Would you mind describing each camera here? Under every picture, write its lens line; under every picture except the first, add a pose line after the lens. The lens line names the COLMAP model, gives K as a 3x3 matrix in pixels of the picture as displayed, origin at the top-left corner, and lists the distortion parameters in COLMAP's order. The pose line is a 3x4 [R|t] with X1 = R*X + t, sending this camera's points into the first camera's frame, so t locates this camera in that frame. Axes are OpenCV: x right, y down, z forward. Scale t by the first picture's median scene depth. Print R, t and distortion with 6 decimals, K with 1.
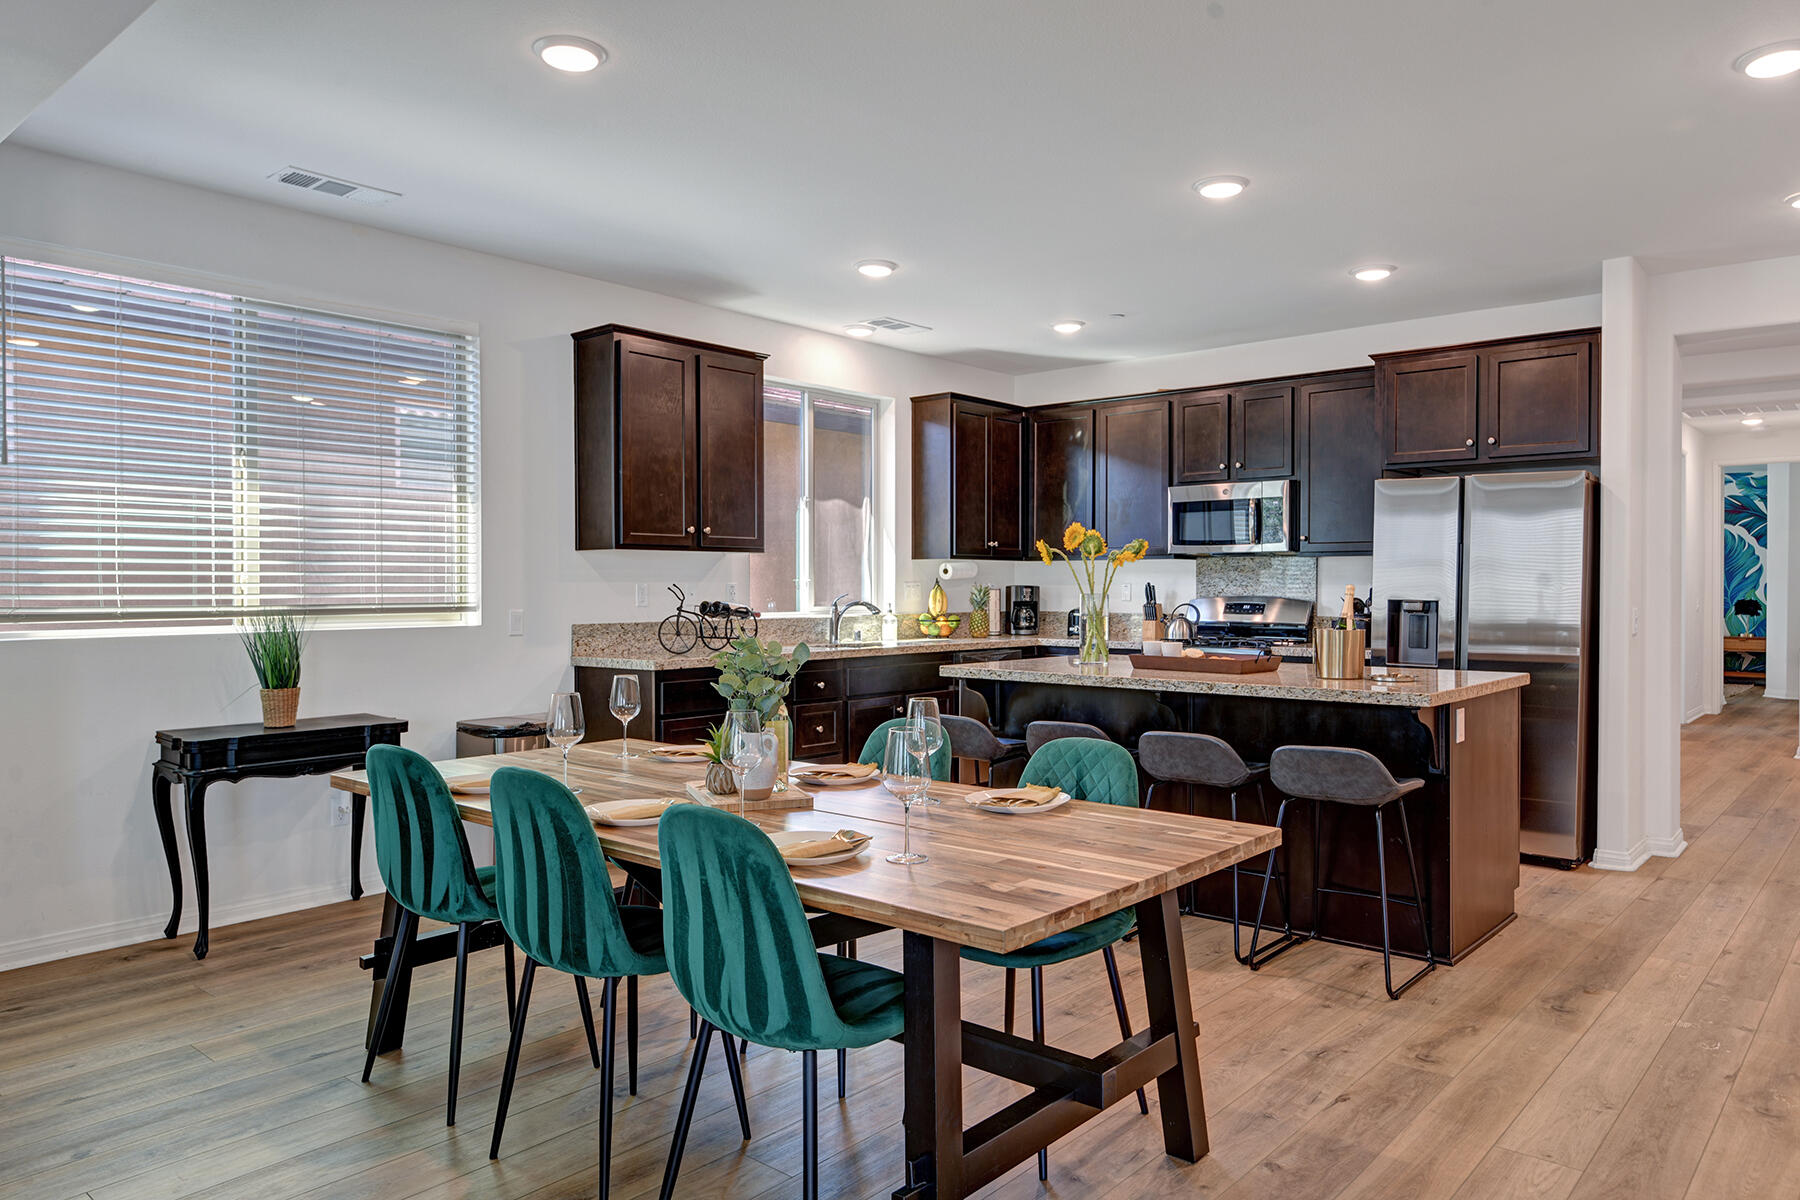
lens RADIAL K [[1187.0, 0, 915.2], [0, 1187.0, 582.7], [0, 0, 1]] dist [0.019364, -0.002086]
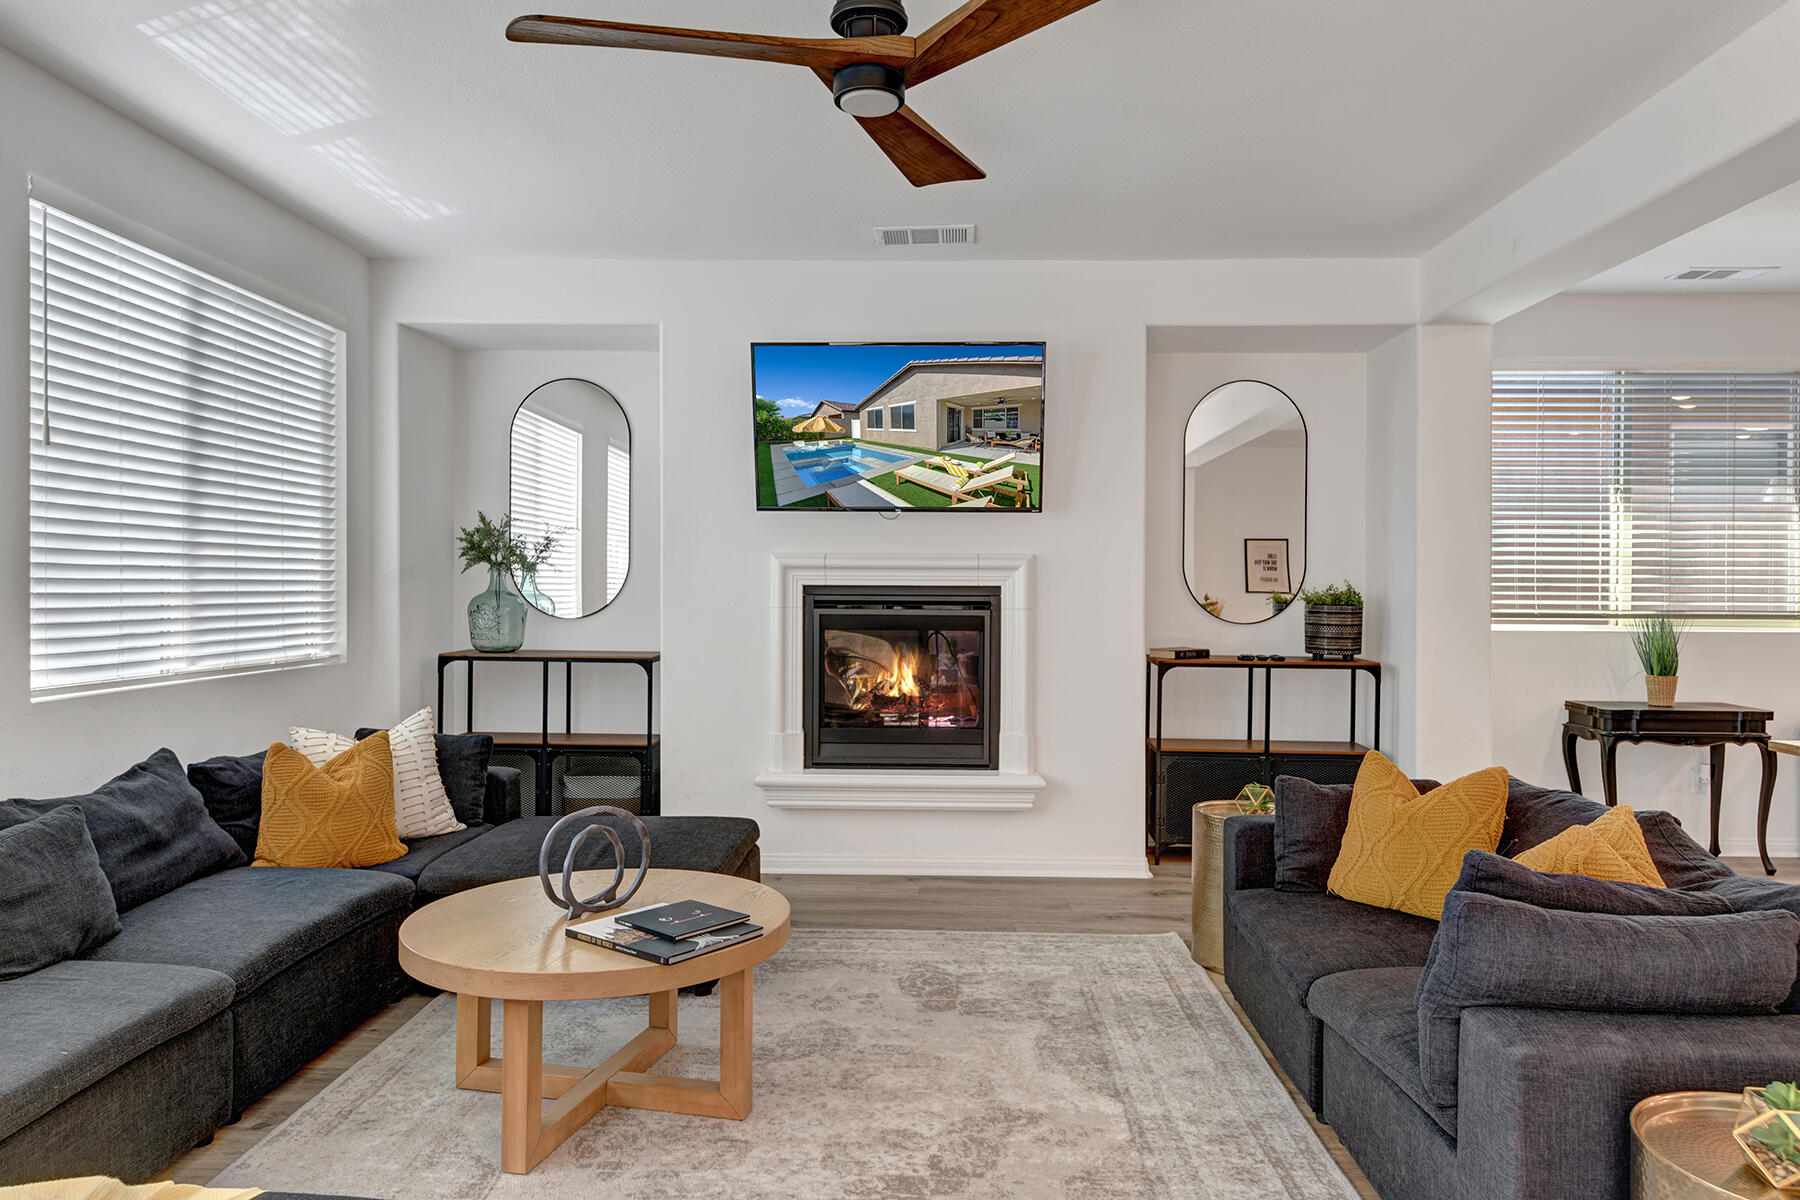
lens RADIAL K [[1187.0, 0, 915.2], [0, 1187.0, 582.7], [0, 0, 1]] dist [0.019364, -0.002086]
pose [[0.638726, 0.002565, -0.769430, -0.044015], [-0.006408, 0.999977, -0.001986, -0.002218], [0.769408, 0.006199, 0.638728, -0.317467]]
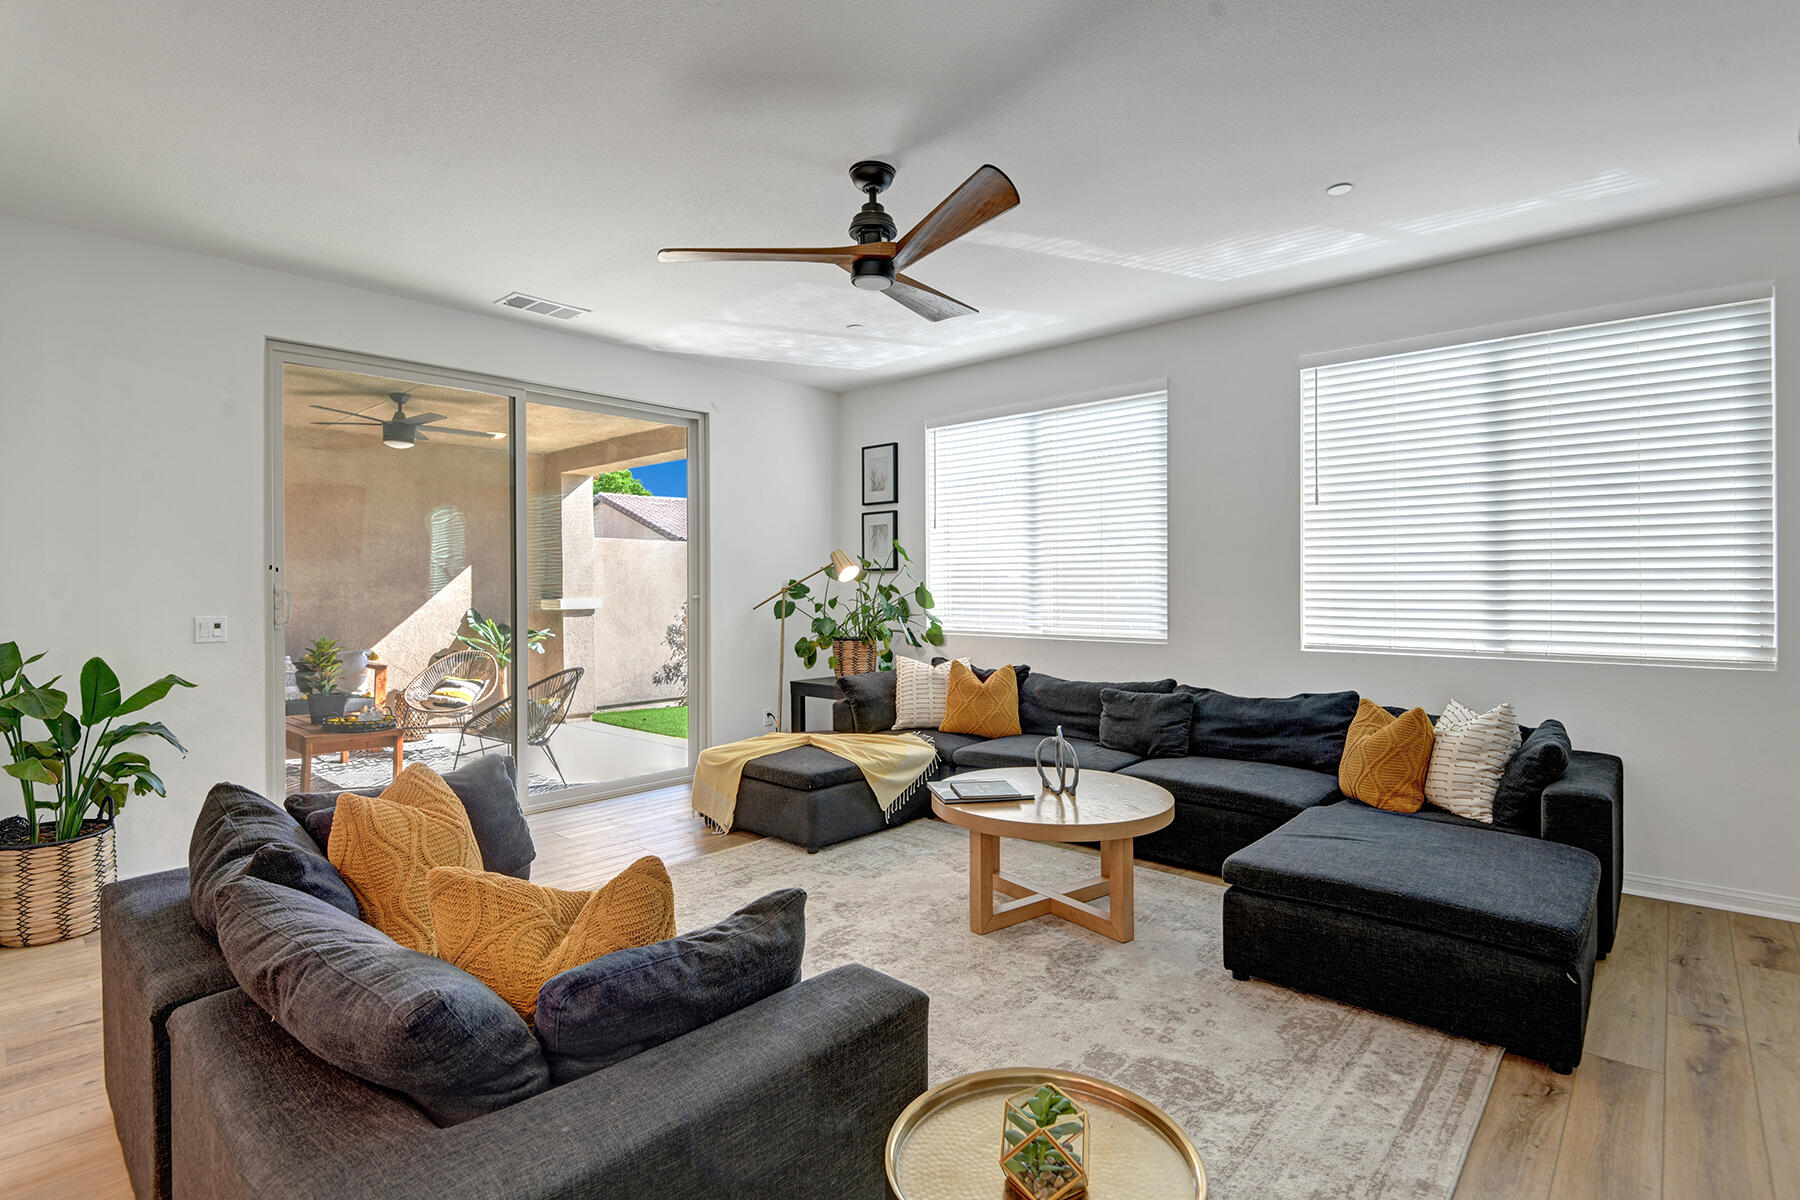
lens RADIAL K [[872.8, 0, 903.5], [0, 872.8, 587.7], [0, 0, 1]] dist [0.000368, -0.000034]
pose [[-0.999886, 0.003673, 0.014633, -0.416477], [0.003708, 0.999990, 0.002357, 0.000319], [-0.014624, 0.002411, -0.999890, 0.463360]]
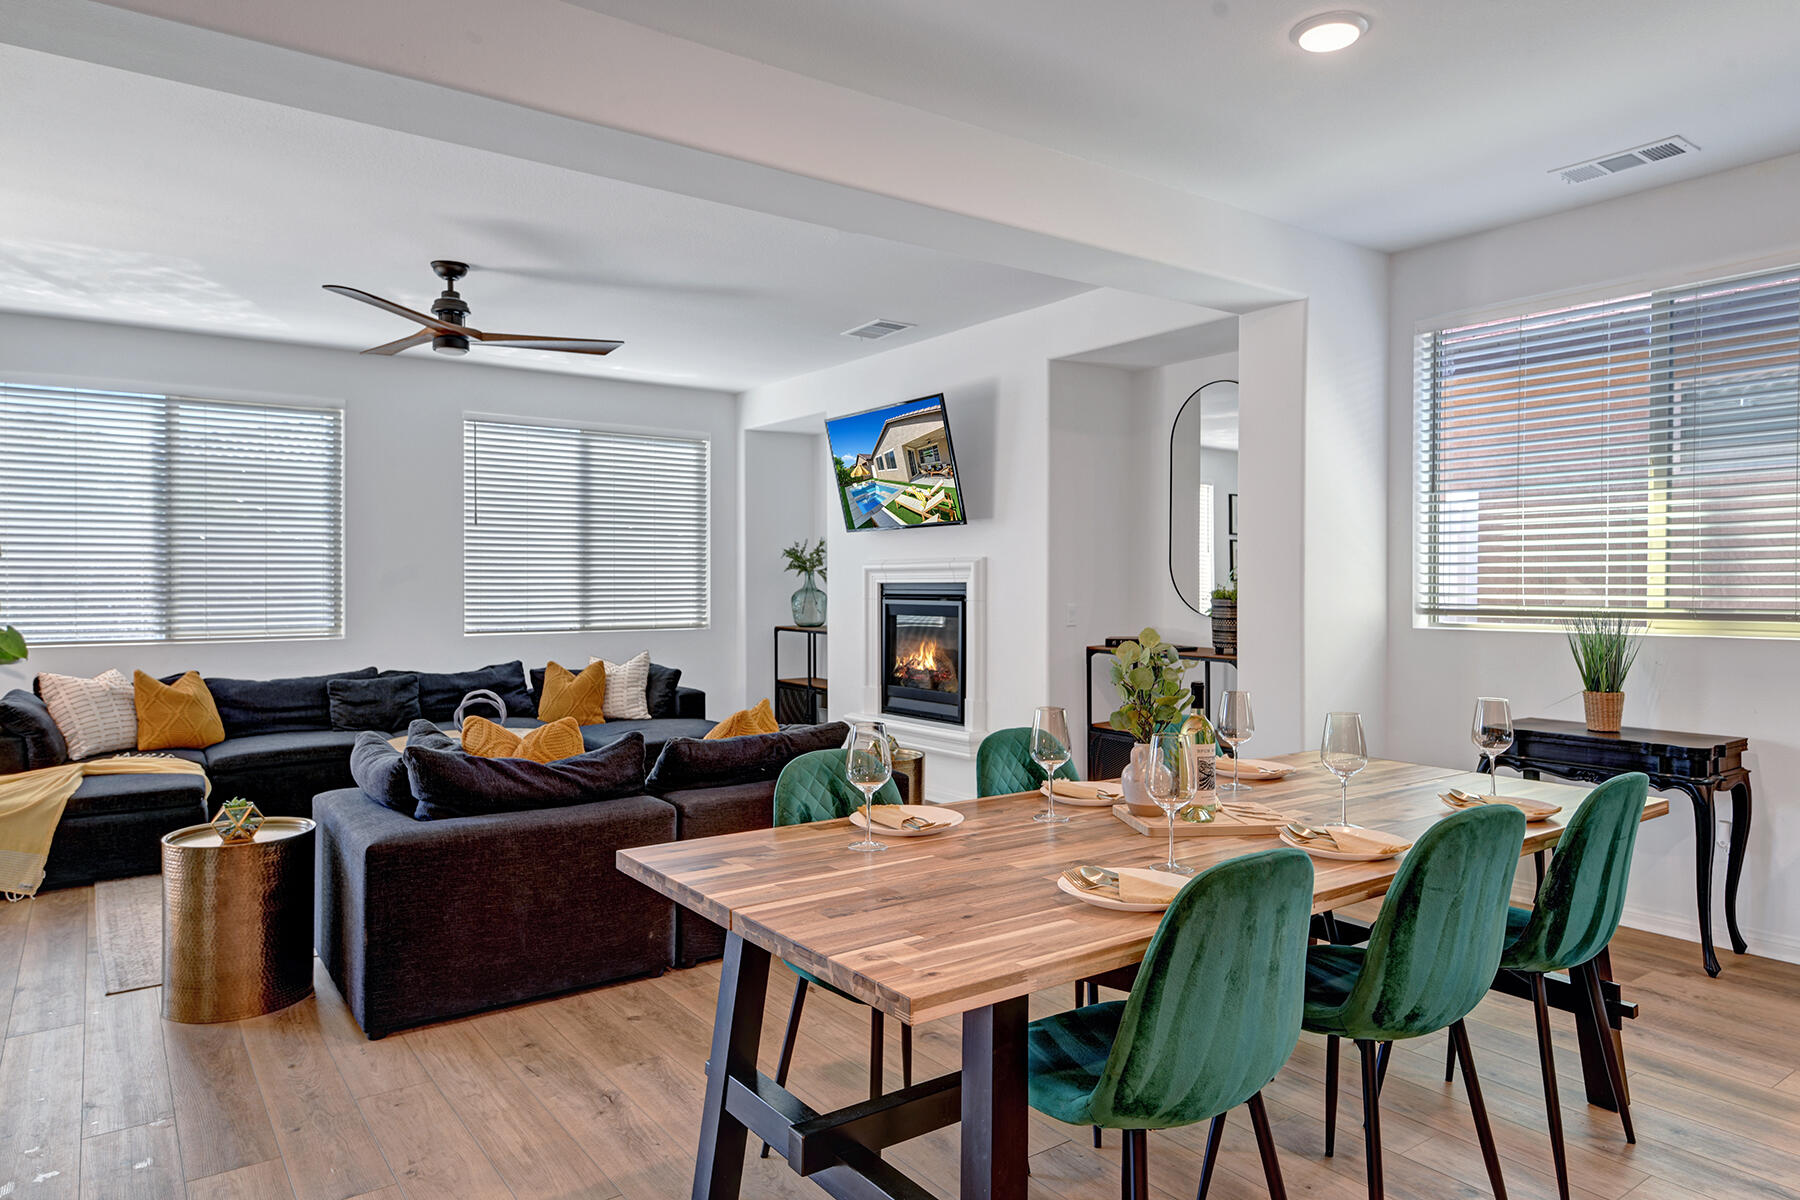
lens RADIAL K [[1124.0, 0, 921.4], [0, 1124.0, 564.0], [0, 0, 1]] dist [0.020805, -0.029449]
pose [[-0.221351, -0.017982, -0.975028, 0.366834], [0.000627, 0.999827, -0.018582, 0.000341], [0.975194, -0.004724, -0.221301, 0.490488]]
